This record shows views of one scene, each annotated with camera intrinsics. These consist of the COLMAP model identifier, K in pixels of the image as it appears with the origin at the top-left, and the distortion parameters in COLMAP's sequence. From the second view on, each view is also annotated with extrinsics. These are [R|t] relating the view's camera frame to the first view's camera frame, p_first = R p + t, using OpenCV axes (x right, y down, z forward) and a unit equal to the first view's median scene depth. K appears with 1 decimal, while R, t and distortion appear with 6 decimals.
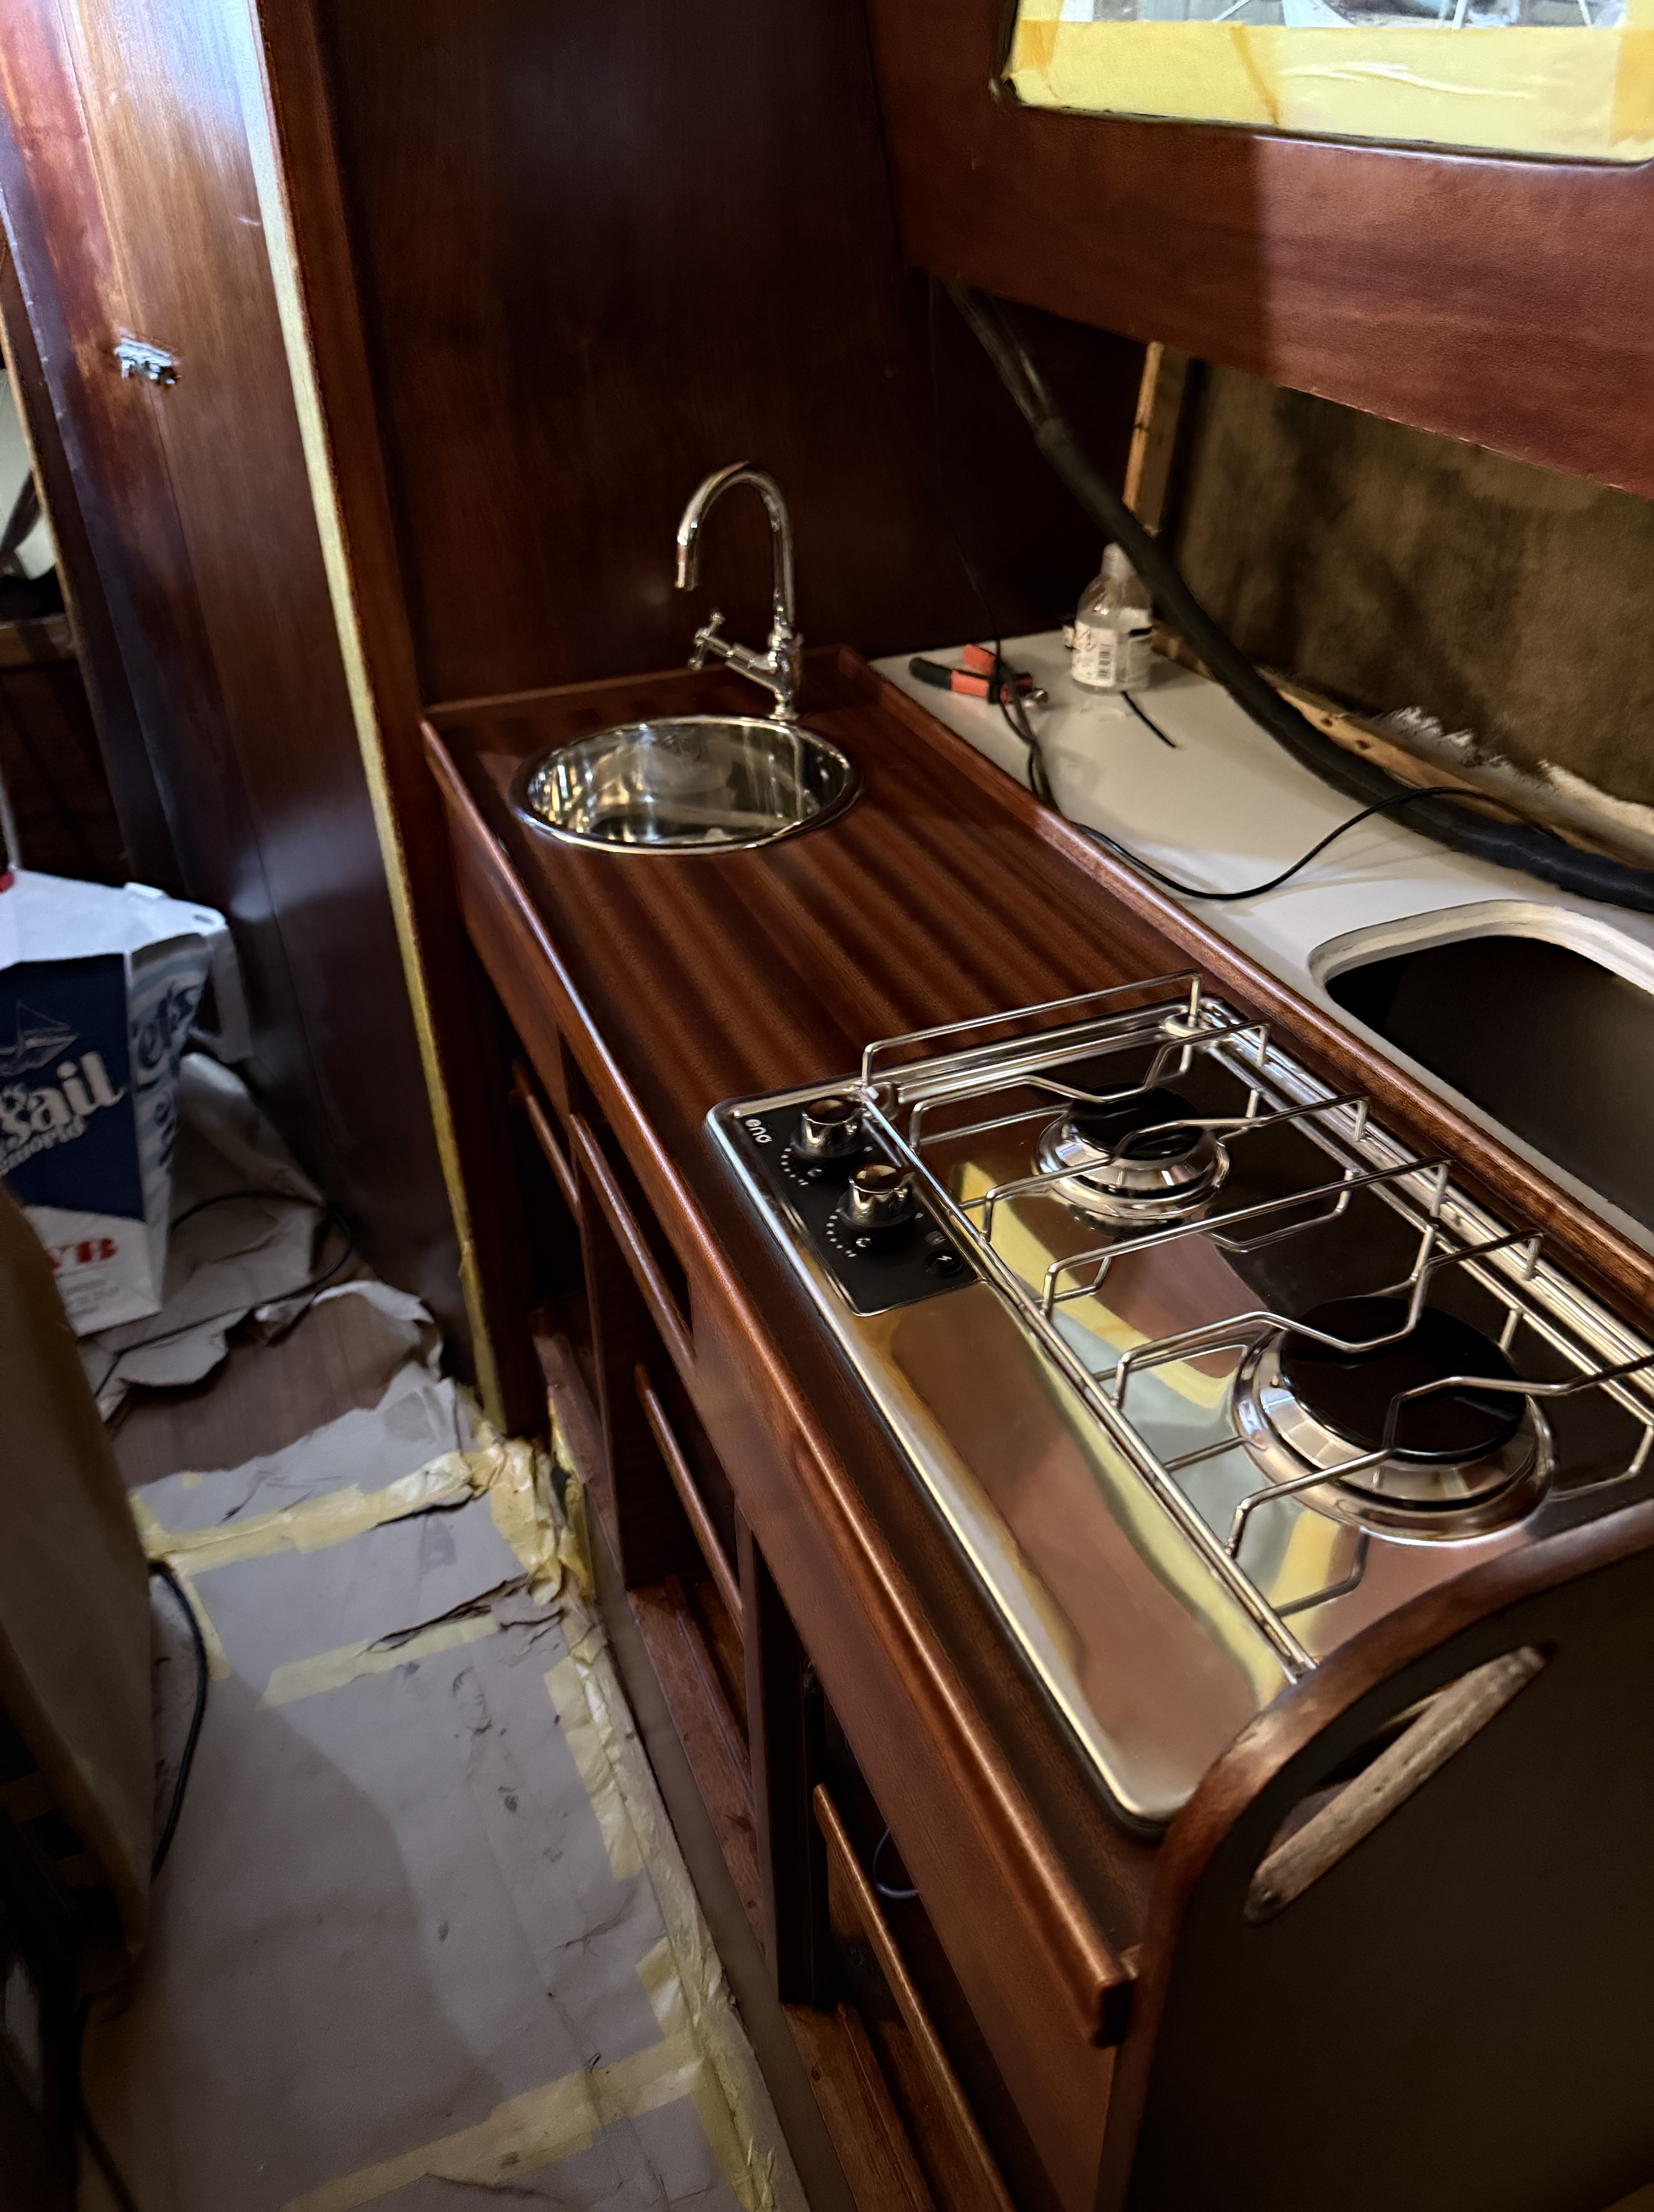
lens RADIAL K [[1574.3, 0, 847.7], [0, 1574.3, 1104.1], [0, 0, 1]] dist [0.033009, -0.033815]
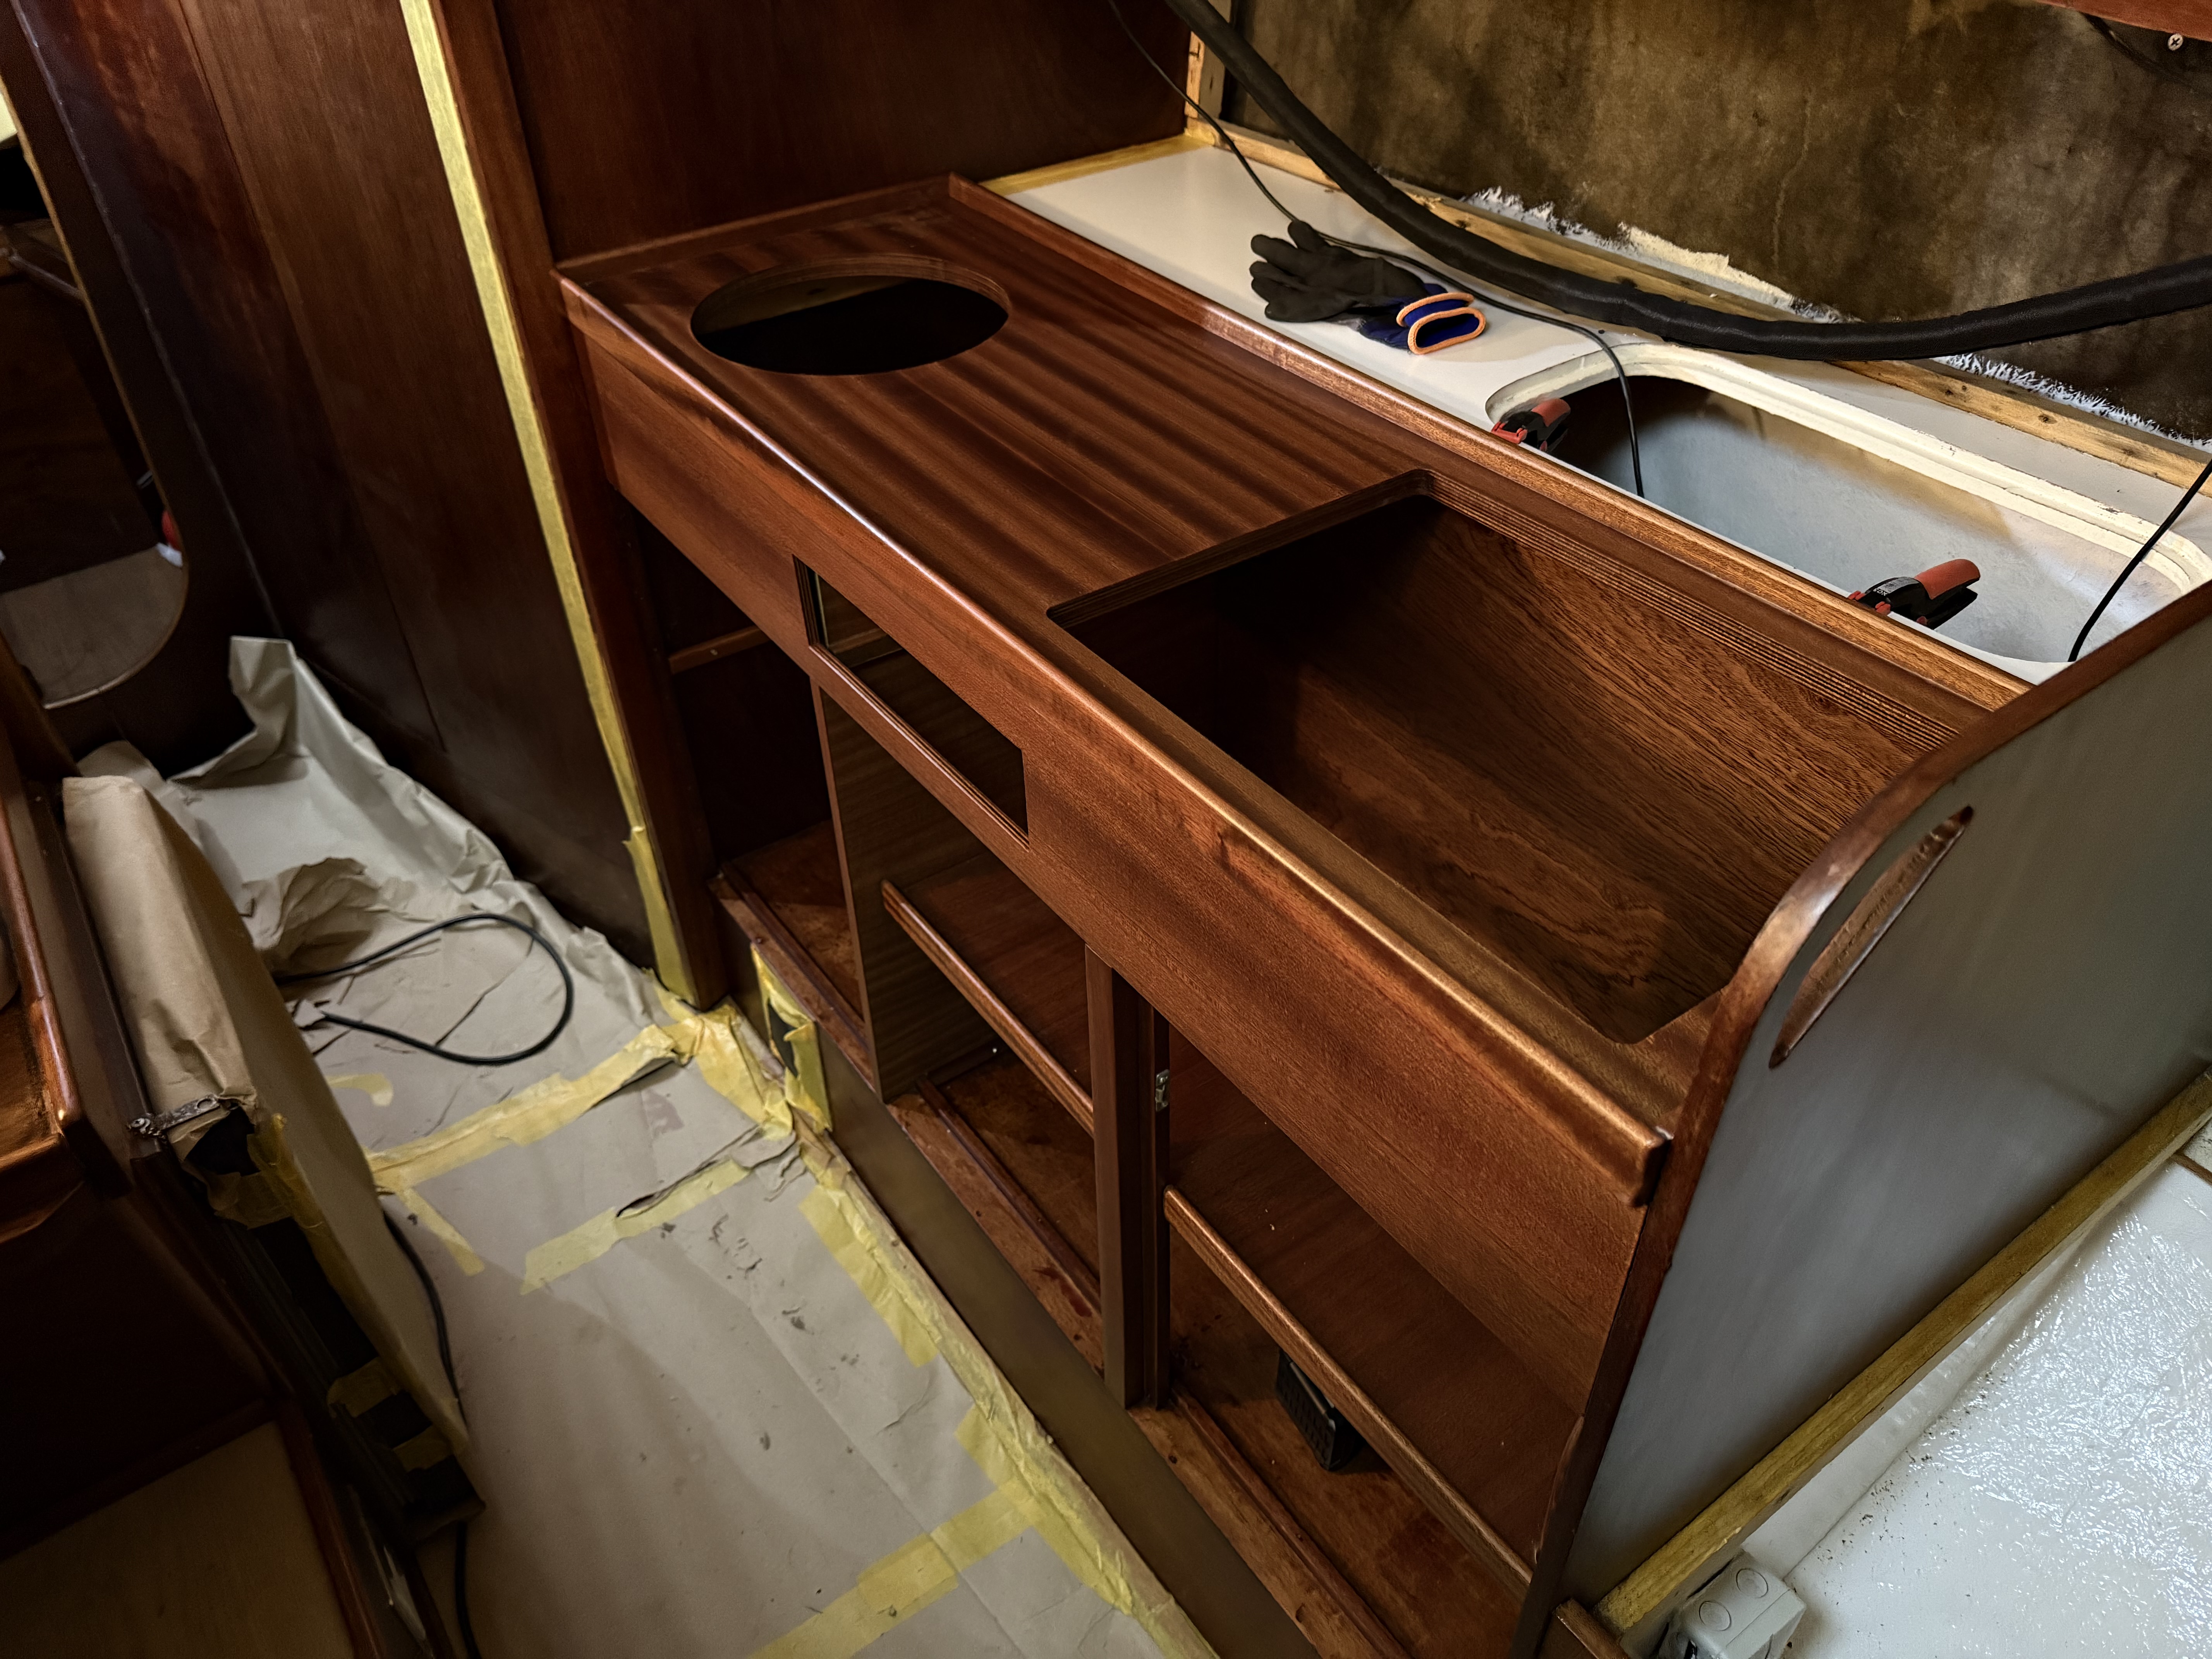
lens RADIAL K [[1574.5, 0, 1123.3], [0, 1574.5, 812.5], [0, 0, 1]] dist [0.033009, -0.033815]
pose [[0.973381, -0.146937, 0.175893, -0.153546], [0.131692, 0.986682, 0.095478, 0.037950], [-0.187579, -0.069773, 0.979768, -0.054133]]
